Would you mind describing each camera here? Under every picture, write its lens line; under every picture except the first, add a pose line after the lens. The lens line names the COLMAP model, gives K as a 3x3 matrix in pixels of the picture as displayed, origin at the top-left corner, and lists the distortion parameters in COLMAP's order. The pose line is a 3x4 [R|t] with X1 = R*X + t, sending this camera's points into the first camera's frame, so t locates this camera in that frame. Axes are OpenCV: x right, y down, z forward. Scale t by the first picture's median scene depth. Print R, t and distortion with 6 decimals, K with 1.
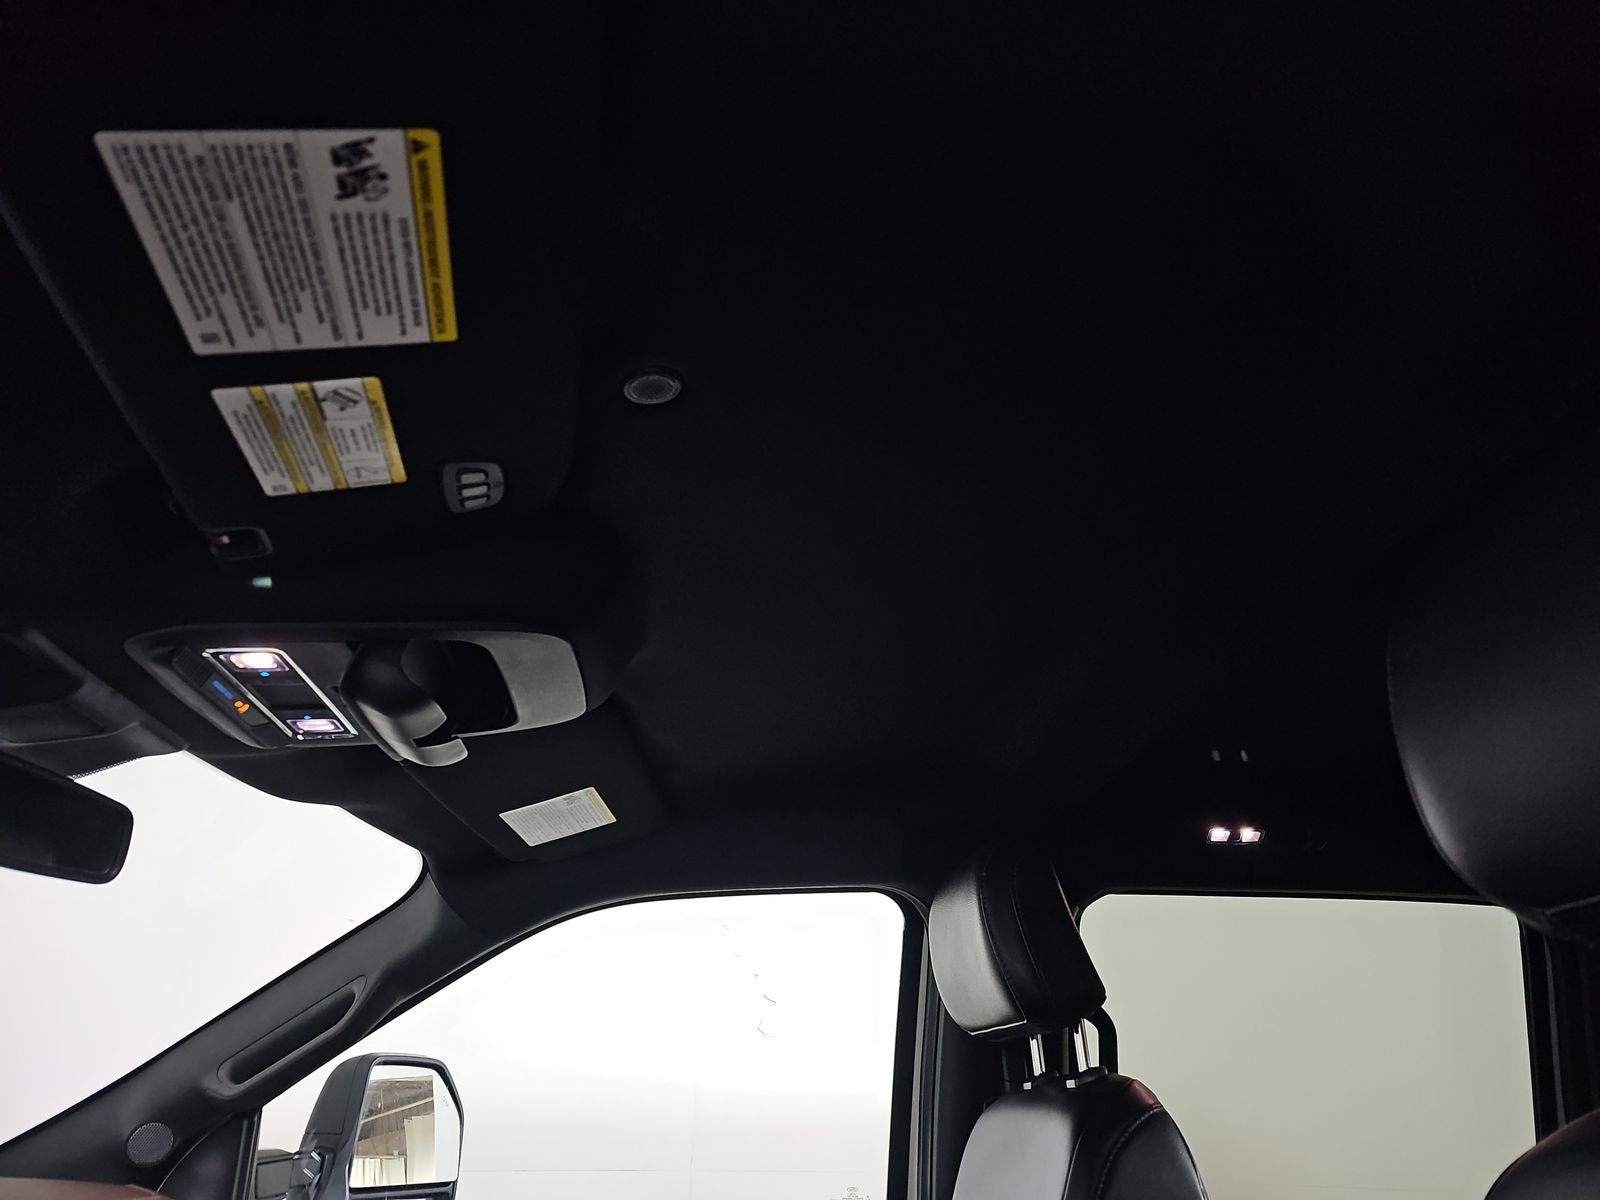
lens RADIAL K [[1111.8, 0, 800.0], [0, 1111.8, 600.0], [0, 0, 1]] dist [0.003087, -0.001342]
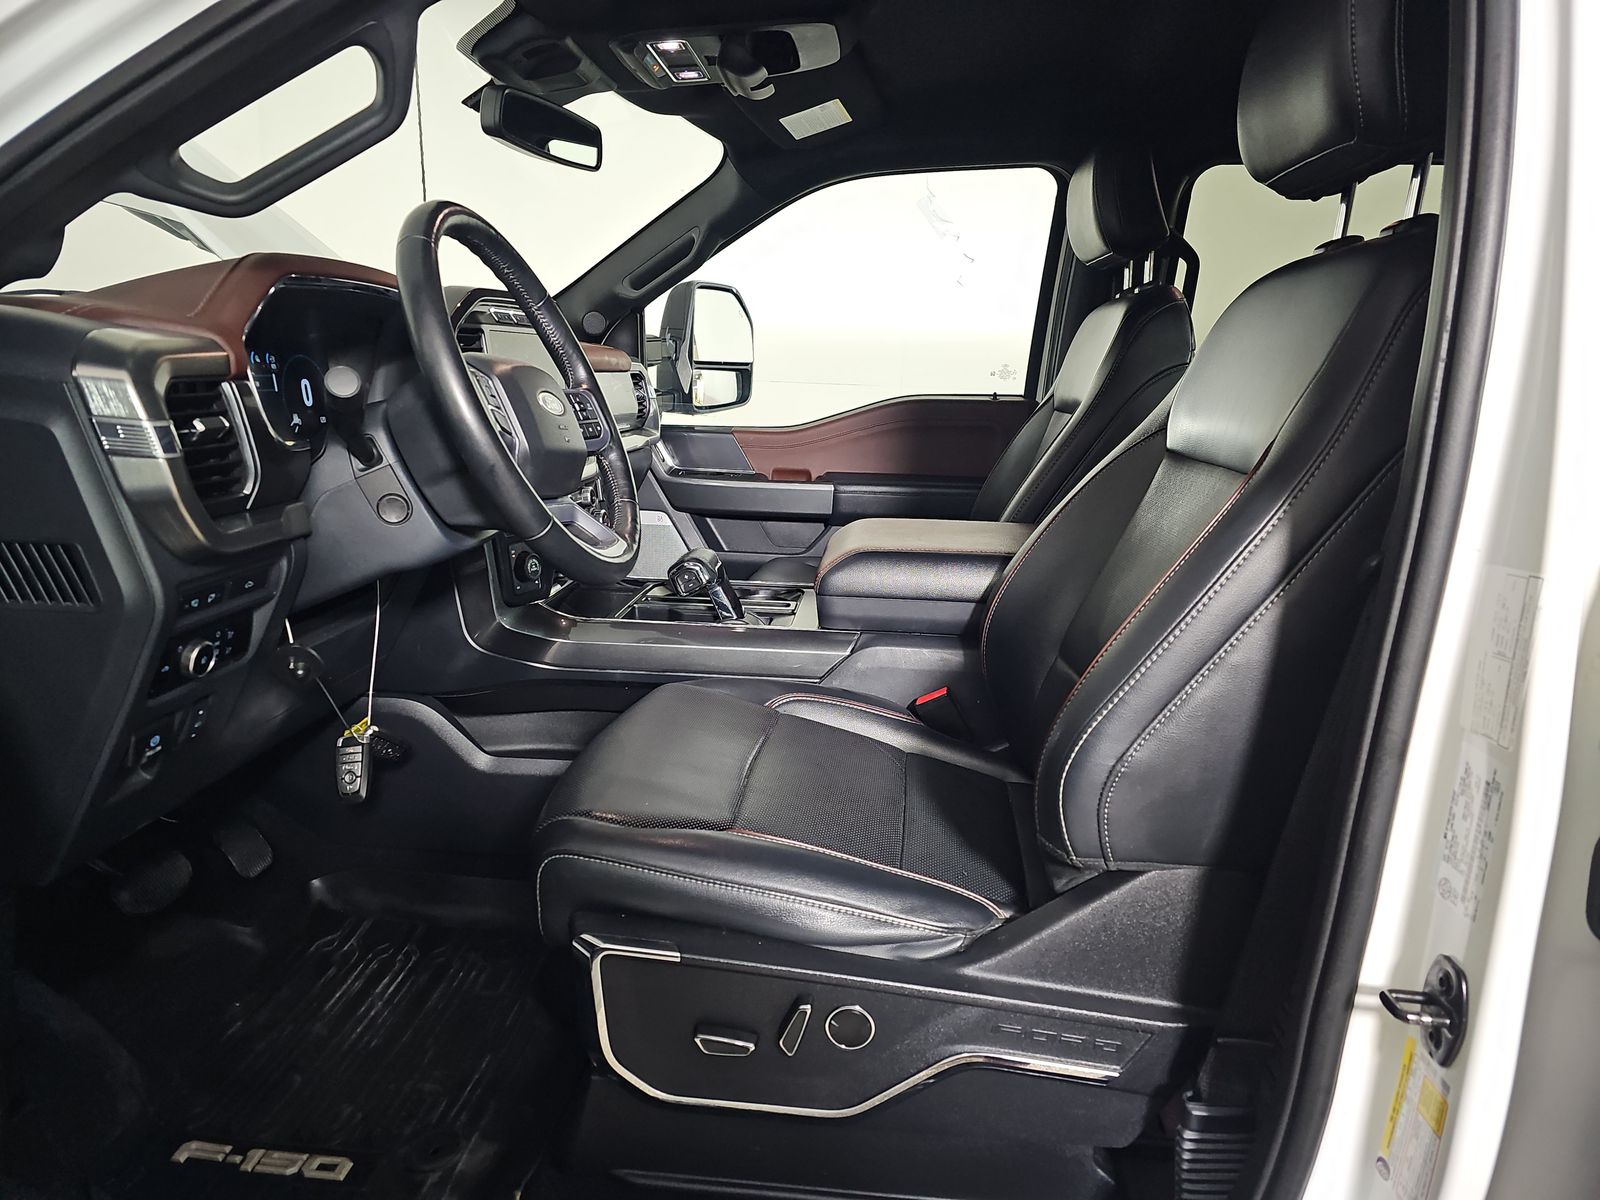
lens RADIAL K [[1111.8, 0, 800.0], [0, 1111.8, 600.0], [0, 0, 1]] dist [0.003087, -0.001342]
pose [[0.983092, 0.058353, -0.173567, 0.065237], [0.054939, 0.810205, 0.583567, -0.167779], [0.174678, -0.583235, 0.793300, -0.613340]]
